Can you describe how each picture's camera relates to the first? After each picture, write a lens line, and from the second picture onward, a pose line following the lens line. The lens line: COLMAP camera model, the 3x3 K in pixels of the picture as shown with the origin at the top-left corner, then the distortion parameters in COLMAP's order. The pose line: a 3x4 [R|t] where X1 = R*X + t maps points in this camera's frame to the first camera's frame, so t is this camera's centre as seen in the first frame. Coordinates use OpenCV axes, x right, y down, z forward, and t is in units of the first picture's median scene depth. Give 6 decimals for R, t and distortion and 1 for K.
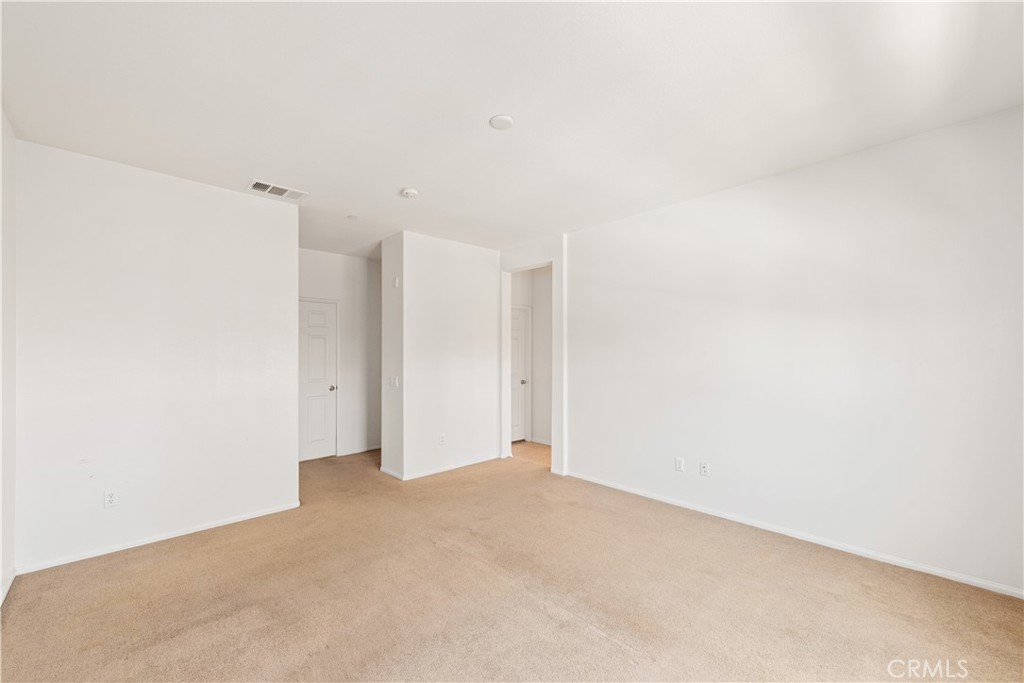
lens RADIAL K [[402.7, 0, 505.8], [0, 402.7, 351.5], [0, 0, 1]] dist [0.021058, -0.000467]
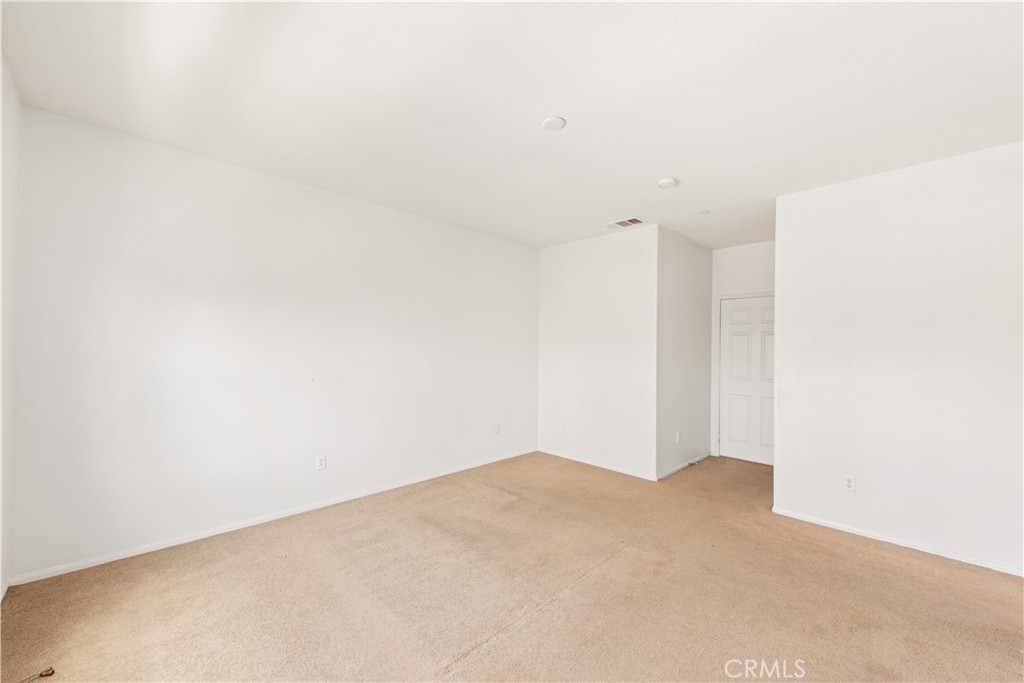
lens RADIAL K [[402.7, 0, 505.8], [0, 402.7, 351.5], [0, 0, 1]] dist [0.021058, -0.000467]
pose [[0.024099, 0.015402, -0.999591, 0.609684], [-0.003308, 0.999877, 0.015327, -0.009895], [0.999704, 0.002937, 0.024147, 0.513686]]
